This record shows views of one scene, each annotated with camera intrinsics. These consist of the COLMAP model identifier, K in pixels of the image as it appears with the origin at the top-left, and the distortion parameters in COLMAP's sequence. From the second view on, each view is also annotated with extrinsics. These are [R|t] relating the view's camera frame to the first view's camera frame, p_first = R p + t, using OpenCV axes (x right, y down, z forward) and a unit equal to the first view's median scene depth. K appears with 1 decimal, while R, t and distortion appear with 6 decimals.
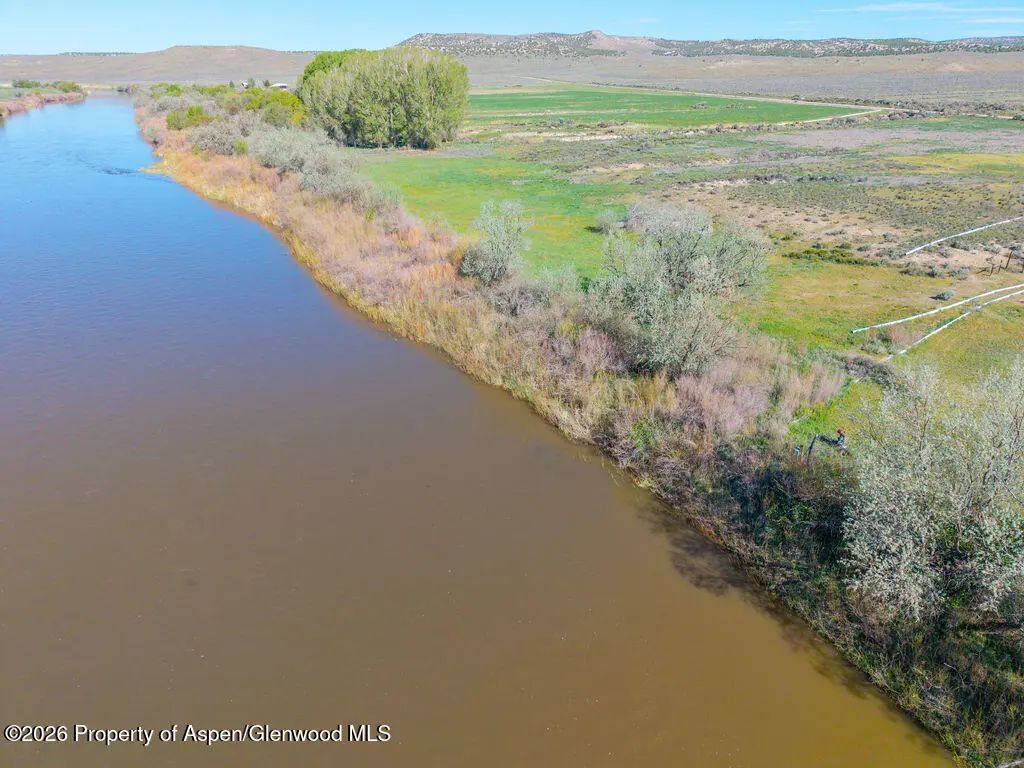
lens RADIAL K [[683.3, 0, 513.4], [0, 683.3, 390.3], [0, 0, 1]] dist [0.010771, -0.006302]
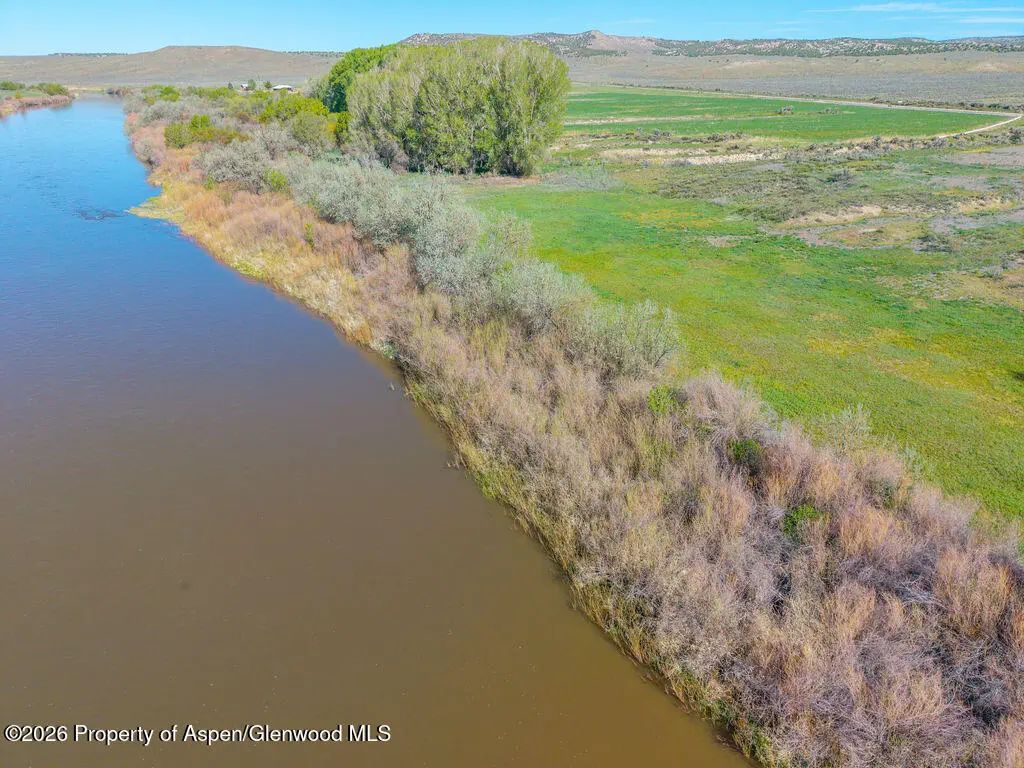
lens RADIAL K [[683.3, 0, 513.4], [0, 683.3, 390.3], [0, 0, 1]] dist [0.010771, -0.006302]
pose [[0.999960, -0.005103, 0.007412, -0.094047], [0.005108, 0.999987, -0.000749, -0.081138], [-0.007408, 0.000787, 0.999972, 0.176137]]
